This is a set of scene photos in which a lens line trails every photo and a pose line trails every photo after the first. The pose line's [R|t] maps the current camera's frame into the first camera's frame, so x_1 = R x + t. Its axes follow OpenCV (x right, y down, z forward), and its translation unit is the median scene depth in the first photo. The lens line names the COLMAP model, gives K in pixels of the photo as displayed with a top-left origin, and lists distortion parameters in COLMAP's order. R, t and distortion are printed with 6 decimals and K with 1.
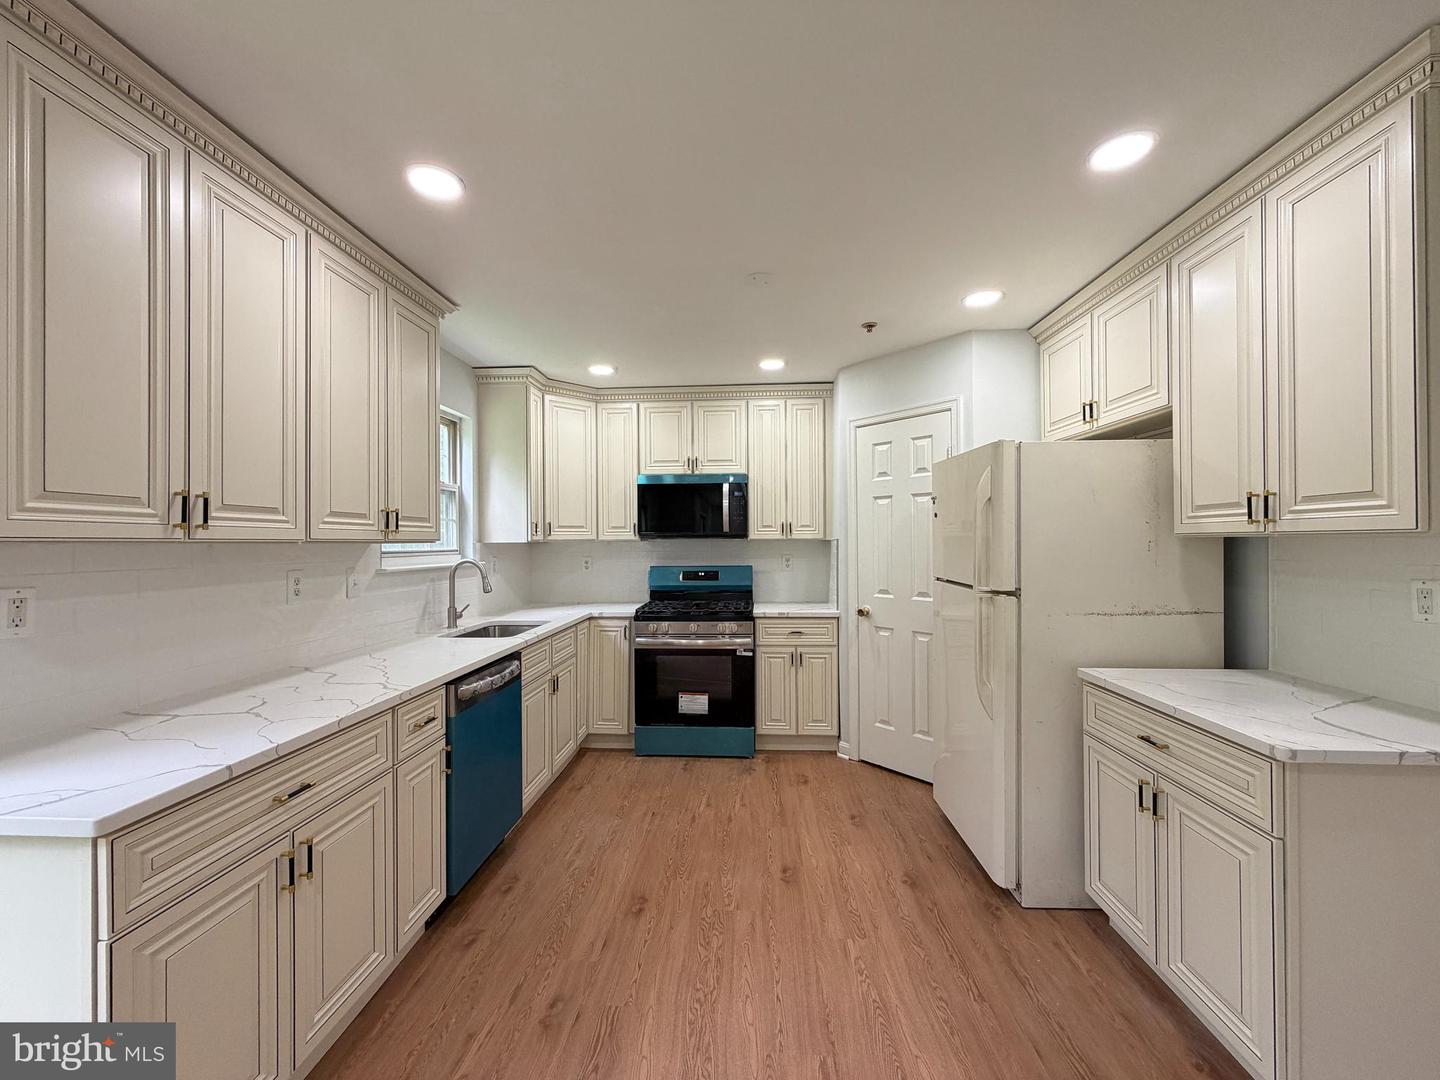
lens RADIAL K [[572.9, 0, 716.3], [0, 572.9, 540.4], [0, 0, 1]] dist [-0.001359, -0.000193]
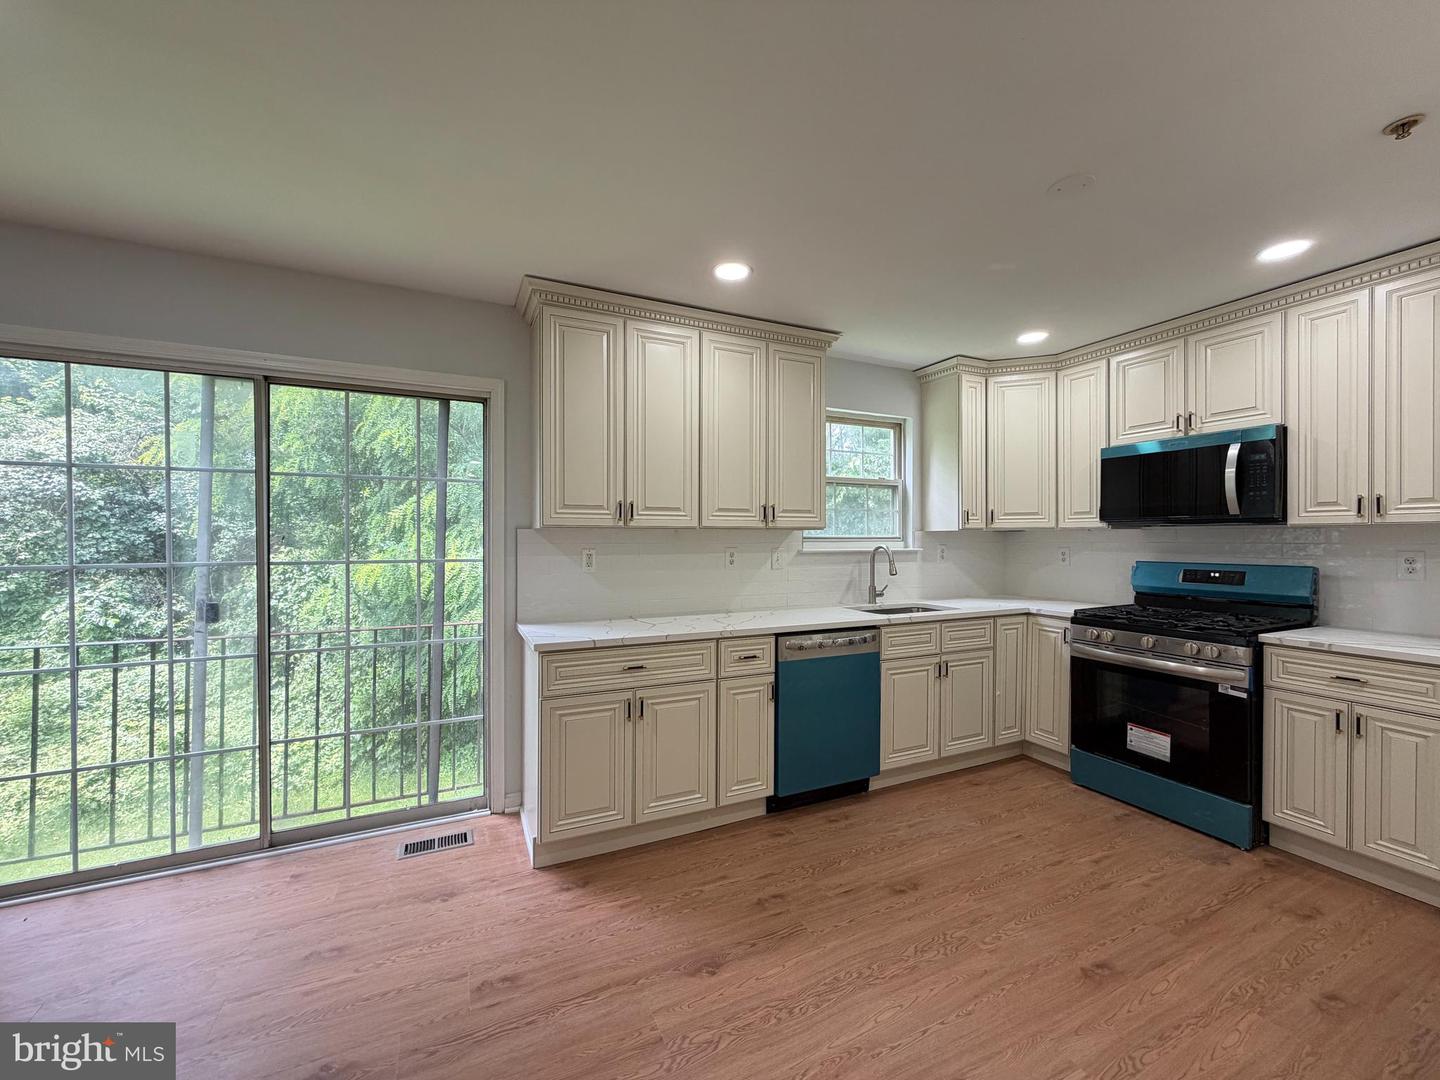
lens RADIAL K [[572.9, 0, 716.3], [0, 572.9, 540.4], [0, 0, 1]] dist [-0.001359, -0.000193]
pose [[0.481389, 0.010508, -0.876444, 0.346104], [0.000169, 0.999927, 0.012081, 0.008487], [0.876507, -0.005964, 0.481352, 0.135392]]
